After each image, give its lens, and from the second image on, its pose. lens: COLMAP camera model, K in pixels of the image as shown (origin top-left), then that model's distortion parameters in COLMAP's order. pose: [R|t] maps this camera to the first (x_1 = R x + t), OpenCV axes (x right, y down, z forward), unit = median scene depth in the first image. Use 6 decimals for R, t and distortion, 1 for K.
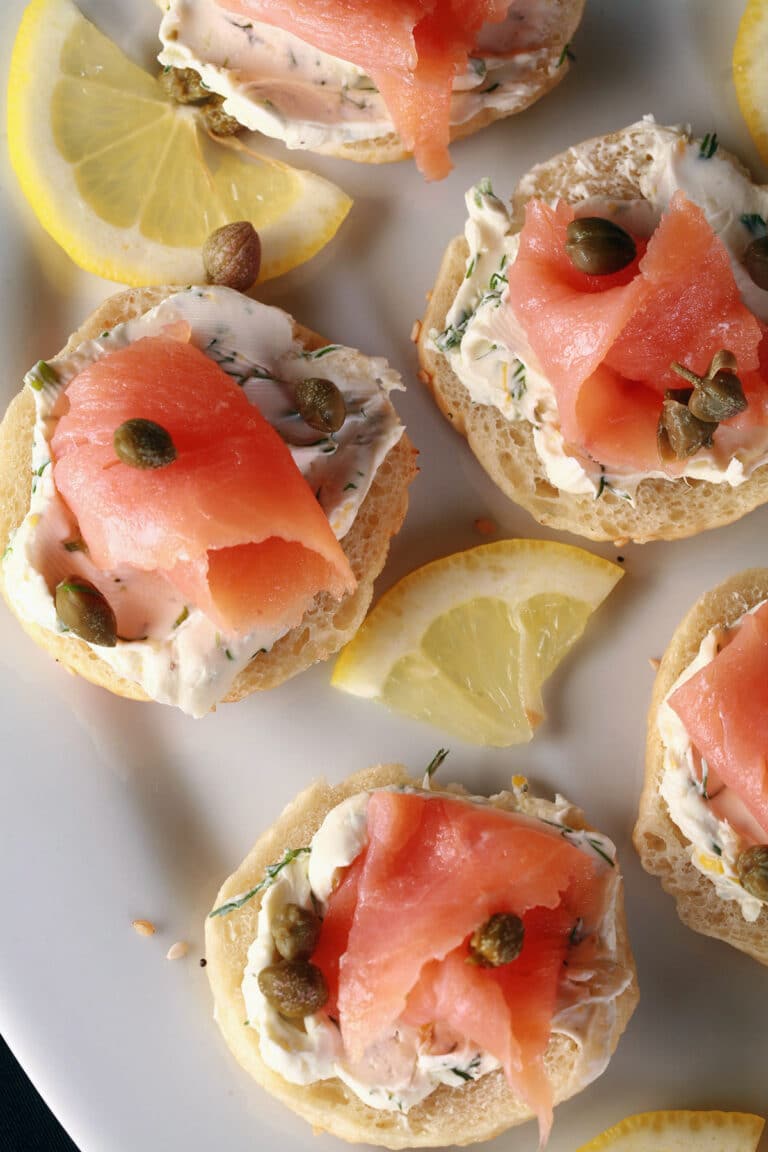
lens RADIAL K [[5211.5, 0, 388.4], [0, 5211.5, 572.3], [0, 0, 1]] dist [0.036292, 0.000000]
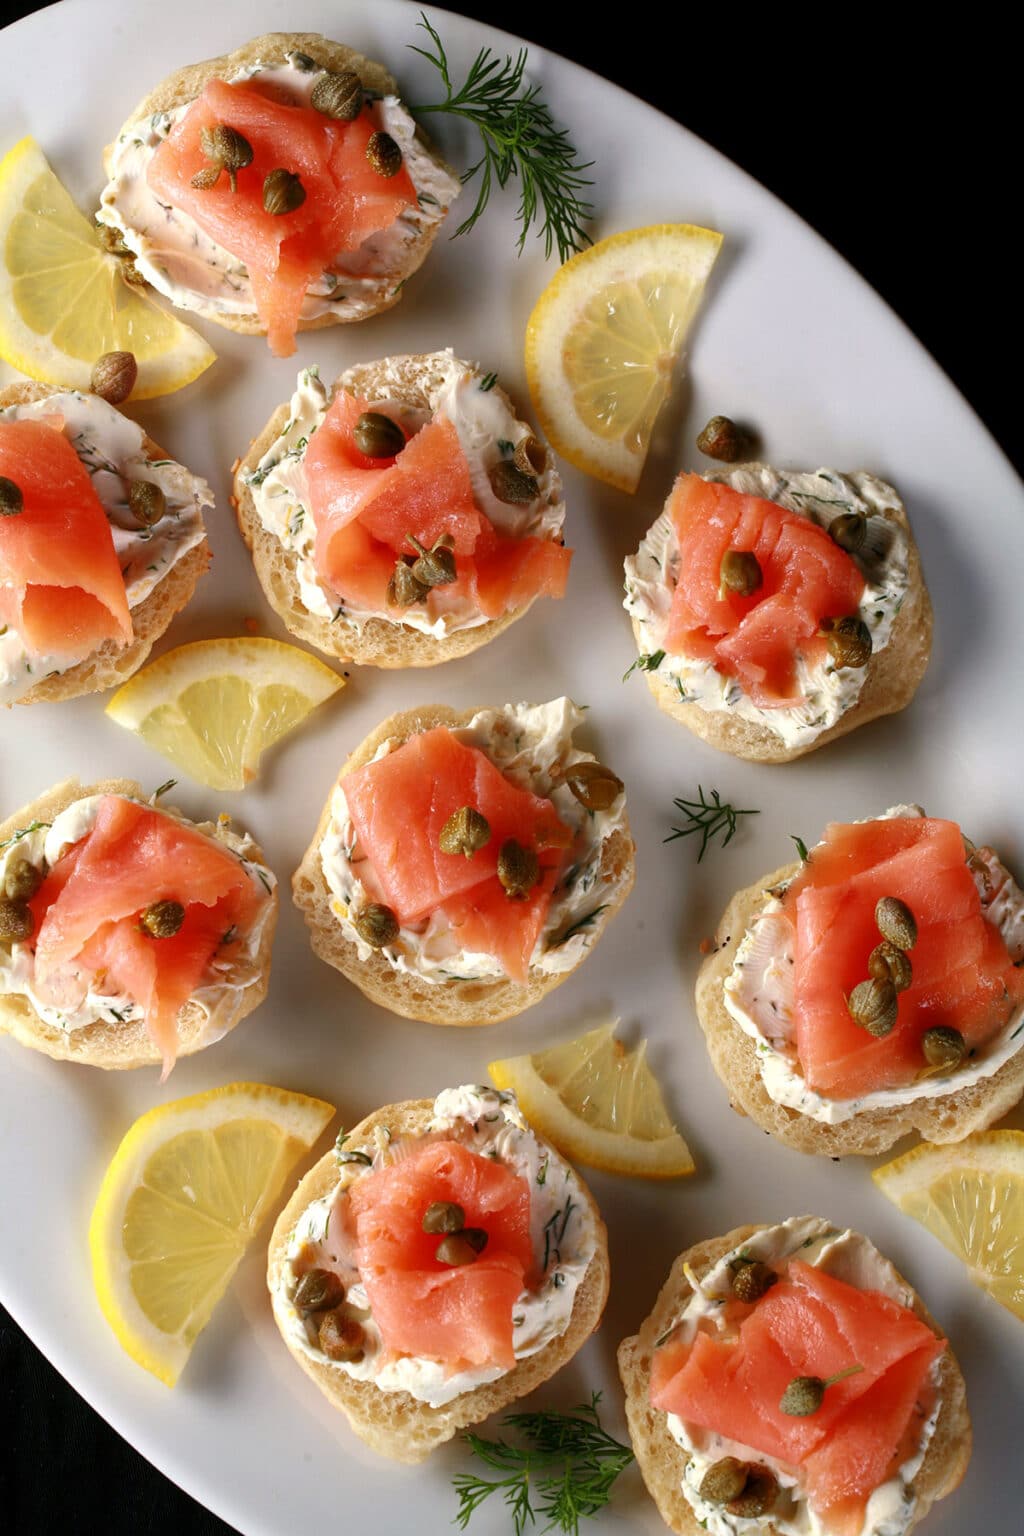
lens RADIAL K [[6948.6, 0, 505.6], [0, 6948.6, 770.9], [0, 0, 1]] dist [0.036292, 0.000000]
pose [[0.969257, 0.243929, -0.032230, 0.147405], [-0.244160, 0.969729, -0.003361, 0.017278], [0.030435, 0.011127, 0.999475, -0.743199]]
